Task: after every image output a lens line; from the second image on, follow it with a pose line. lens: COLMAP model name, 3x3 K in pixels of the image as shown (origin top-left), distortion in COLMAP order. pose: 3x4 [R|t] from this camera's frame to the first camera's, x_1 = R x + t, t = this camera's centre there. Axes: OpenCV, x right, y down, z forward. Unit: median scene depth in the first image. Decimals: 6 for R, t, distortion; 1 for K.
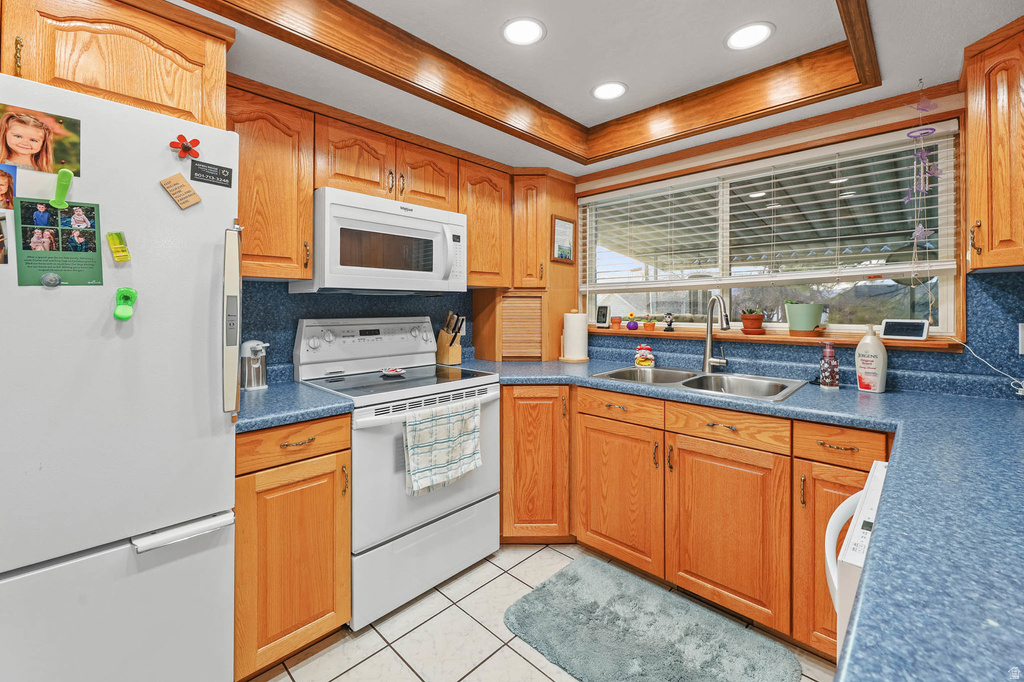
lens RADIAL K [[427.6, 0, 510.0], [0, 427.6, 305.3], [0, 0, 1]] dist [-0.004611, -0.002035]
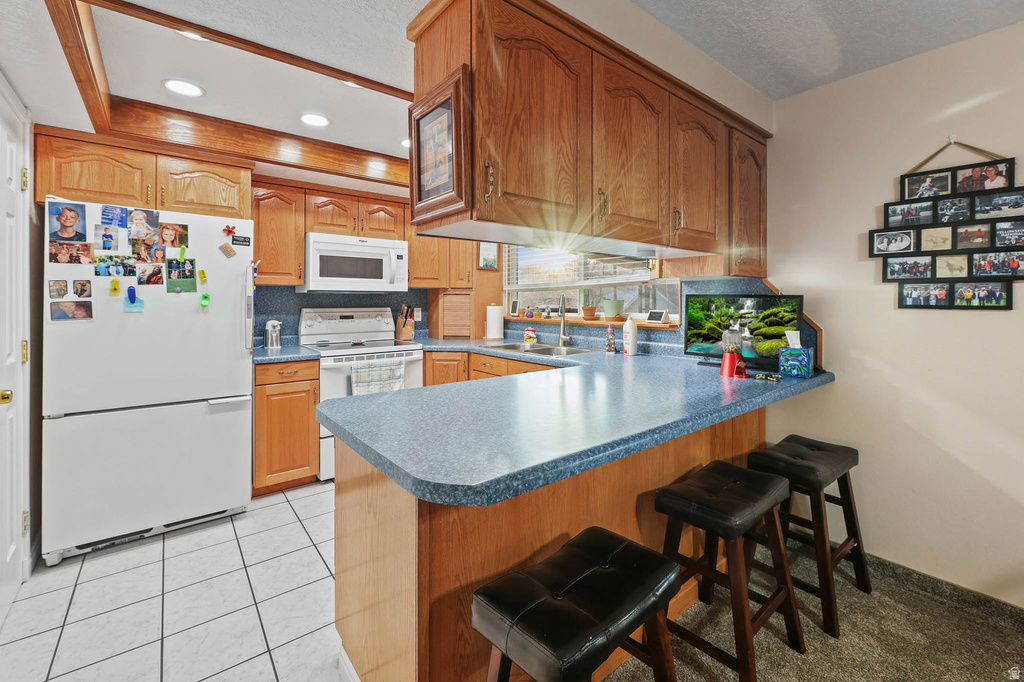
lens RADIAL K [[427.6, 0, 509.8], [0, 427.6, 302.1], [0, 0, 1]] dist [-0.004611, -0.002035]
pose [[0.992979, 0.003088, -0.118246, 0.579878], [-0.002334, 0.999976, 0.006515, -0.005417], [0.118264, -0.006194, 0.992963, -0.632691]]
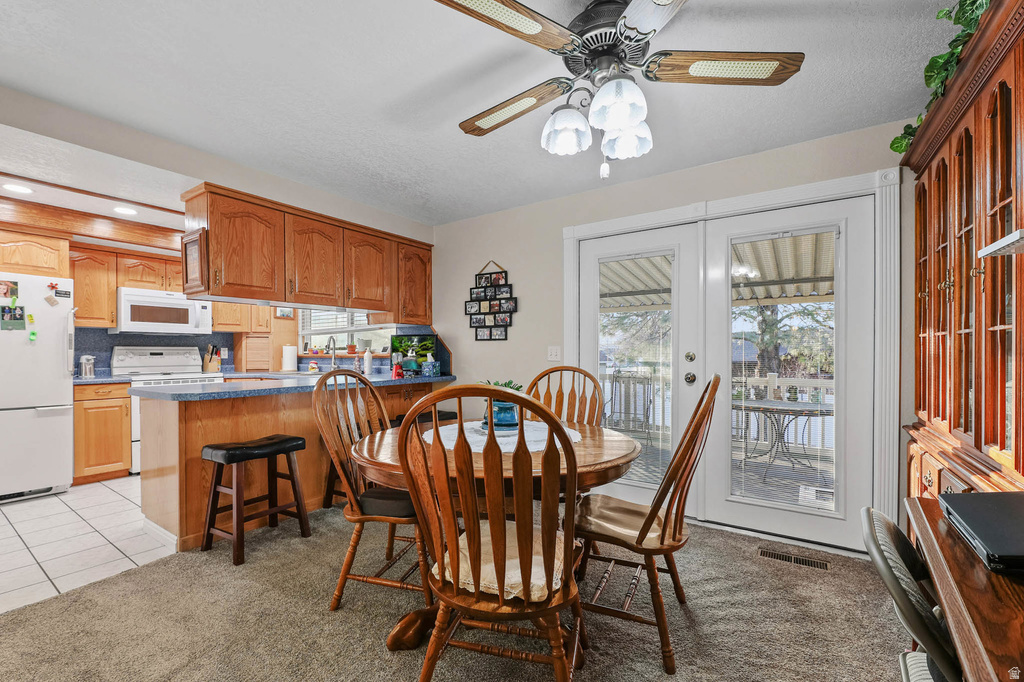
lens RADIAL K [[427.6, 0, 496.1], [0, 427.6, 355.7], [0, 0, 1]] dist [-0.004611, -0.002035]
pose [[0.985792, -0.002233, 0.167954, 1.143776], [0.000466, 0.999944, 0.010557, 0.064827], [-0.167968, -0.010329, 0.985738, -1.561297]]
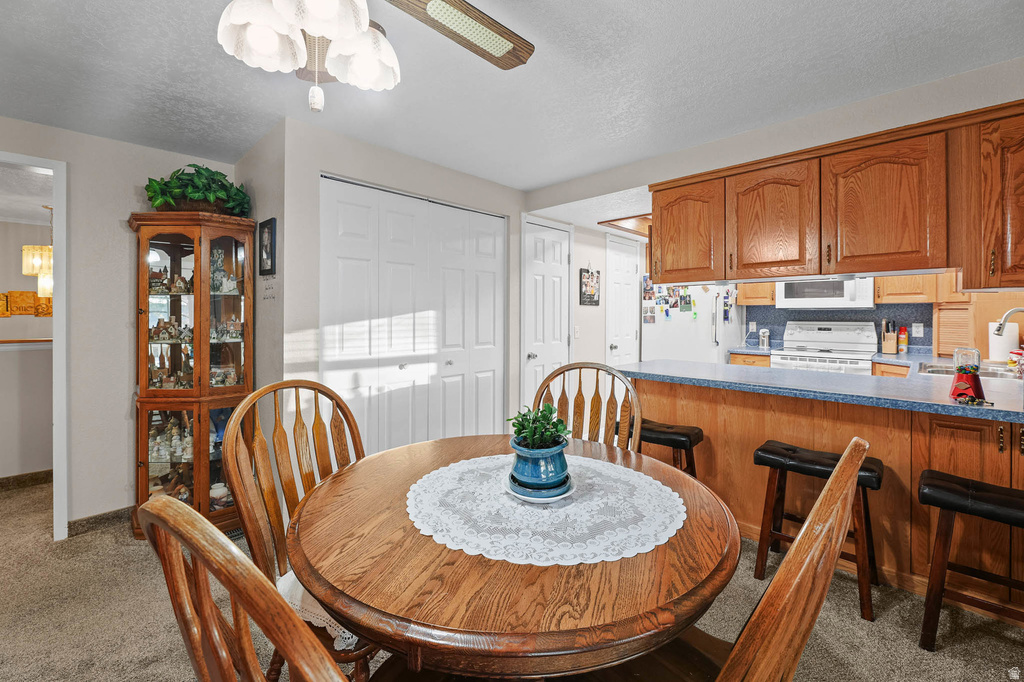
lens RADIAL K [[427.6, 0, 515.2], [0, 427.6, 313.8], [0, 0, 1]] dist [-0.004611, -0.002035]
pose [[0.017135, 0.000049, -0.999853, 2.011153], [0.001658, 0.999999, 0.000077, -0.011008], [0.999852, -0.001659, 0.017135, -0.561561]]
